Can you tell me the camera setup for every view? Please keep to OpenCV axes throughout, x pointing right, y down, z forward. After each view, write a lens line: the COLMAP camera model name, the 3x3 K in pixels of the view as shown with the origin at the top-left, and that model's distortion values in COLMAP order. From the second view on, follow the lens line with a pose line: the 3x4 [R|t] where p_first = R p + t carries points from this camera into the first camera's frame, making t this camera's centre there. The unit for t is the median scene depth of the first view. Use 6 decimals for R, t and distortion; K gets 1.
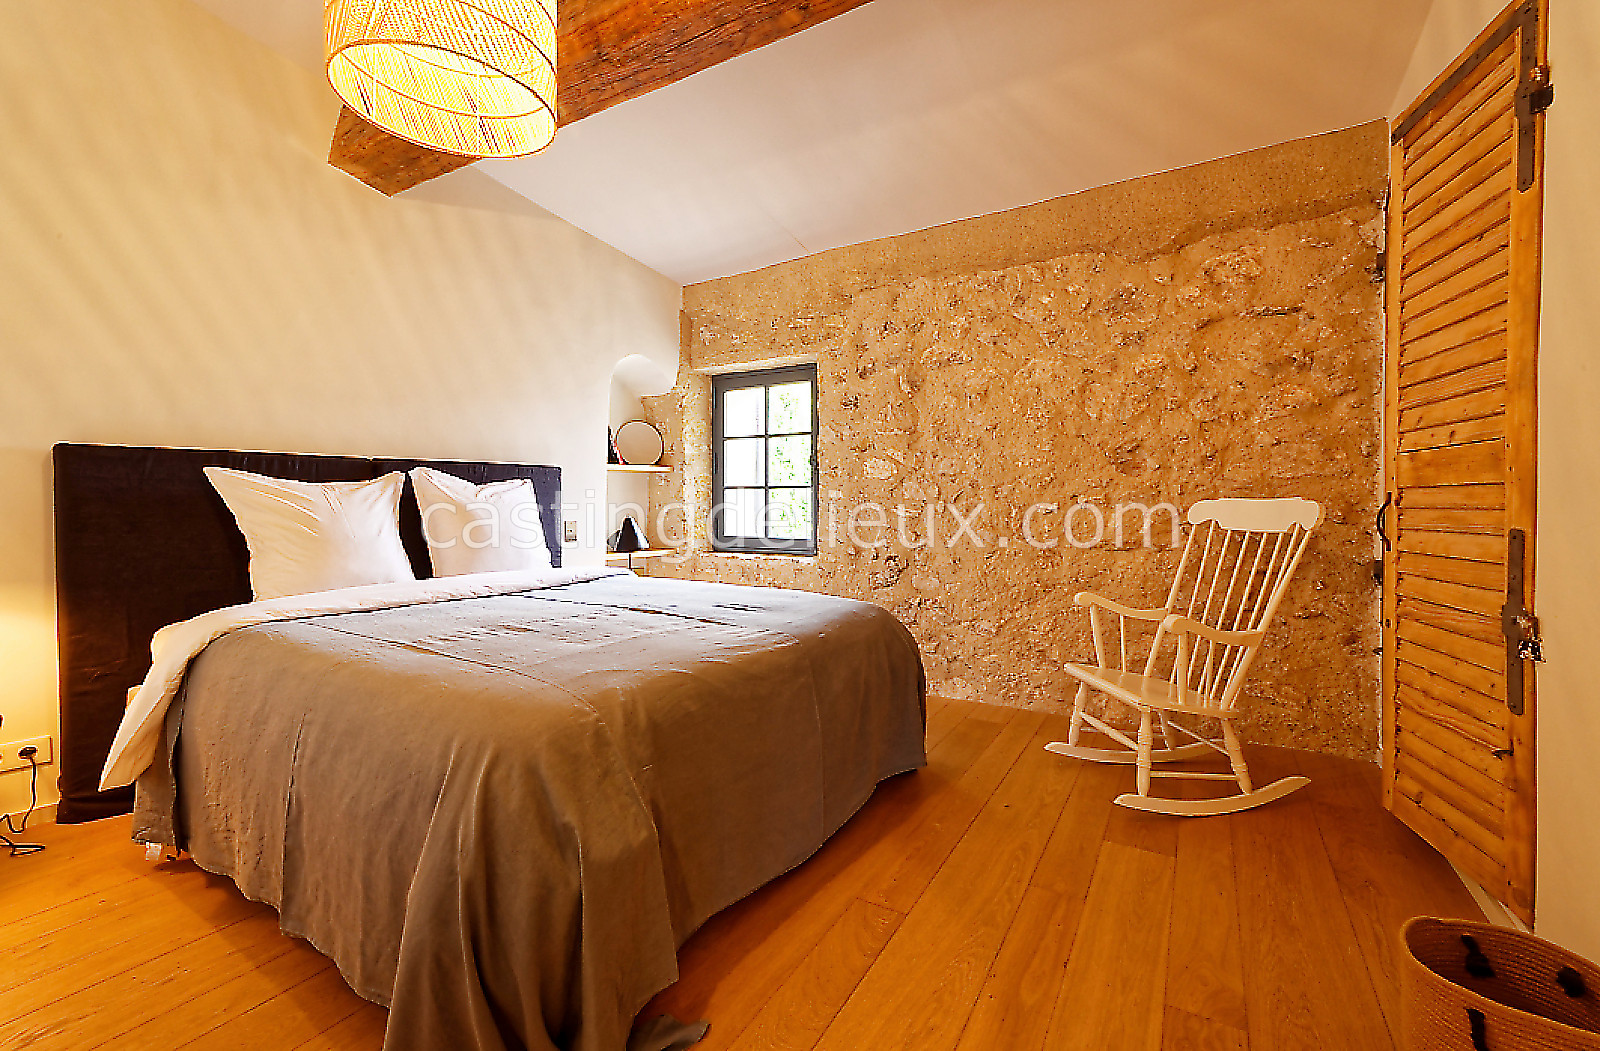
lens RADIAL K [[666.3, 0, 796.4], [0, 666.3, 516.7], [0, 0, 1]] dist [-0.000190, 0.001717]
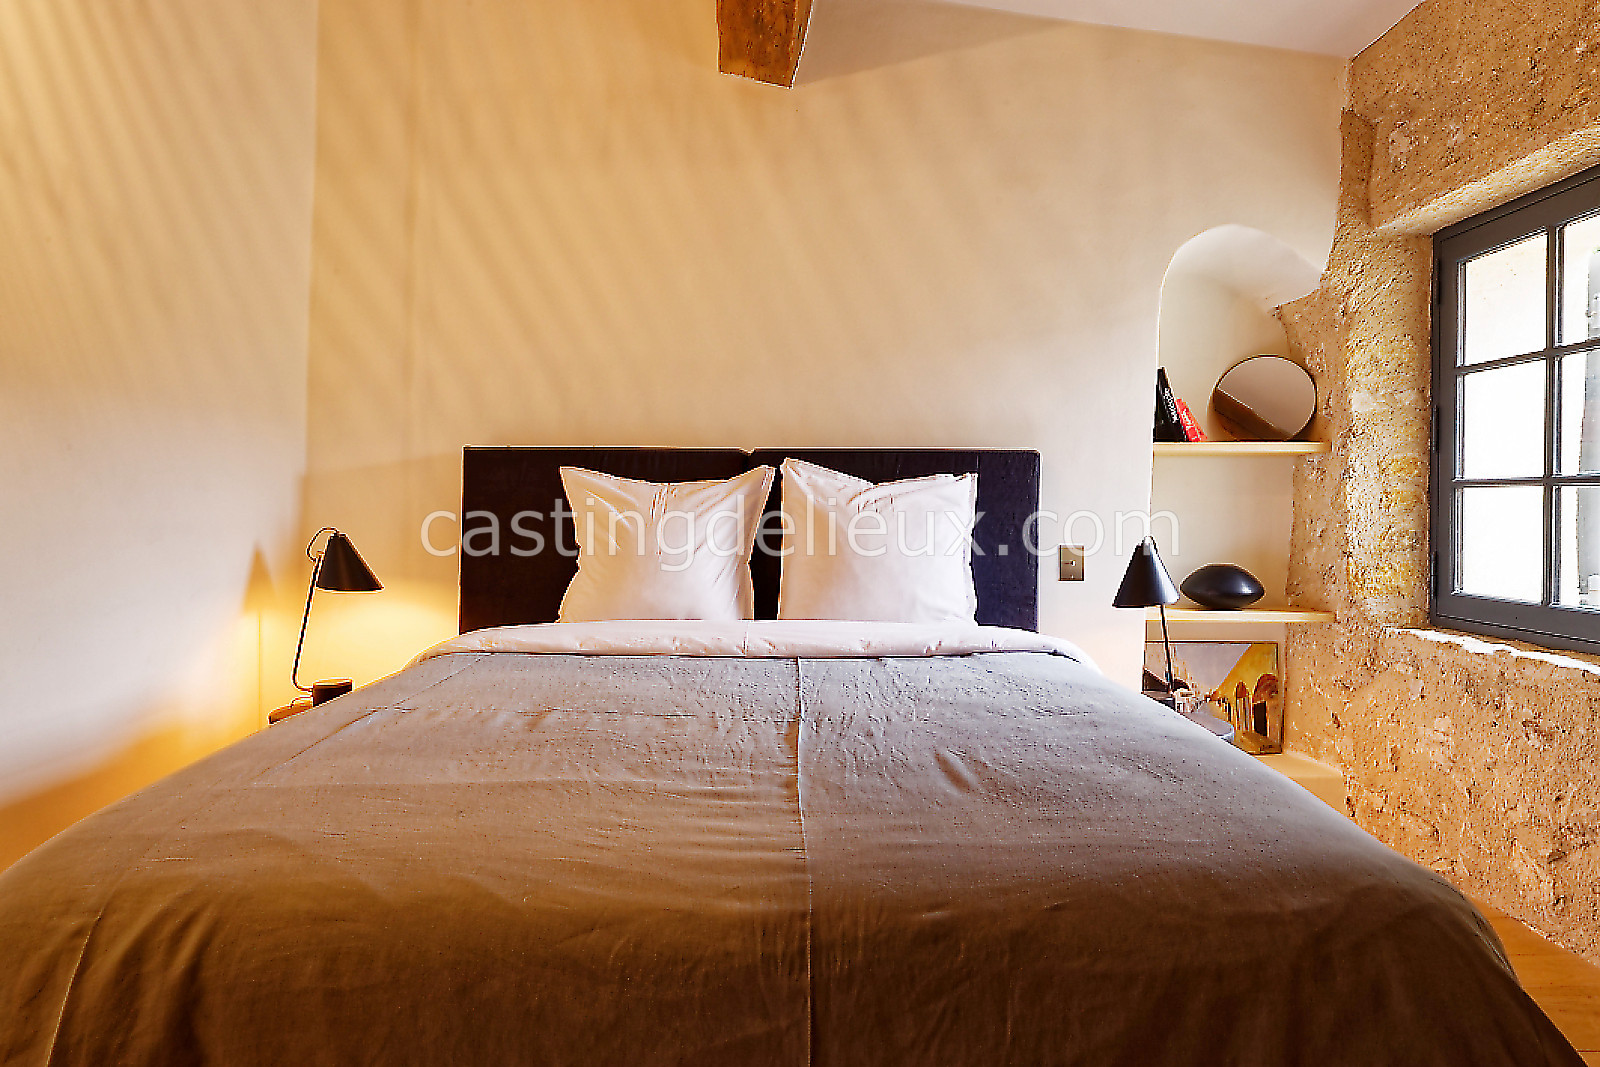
lens RADIAL K [[930.8, 0, 800.5], [0, 930.8, 523.9], [0, 0, 1]] dist [-0.000242, -0.000819]
pose [[0.548927, 0.024293, -0.835517, 0.185483], [-0.029275, 0.999523, 0.009828, -0.011900], [0.835357, 0.019065, 0.549376, 0.339683]]
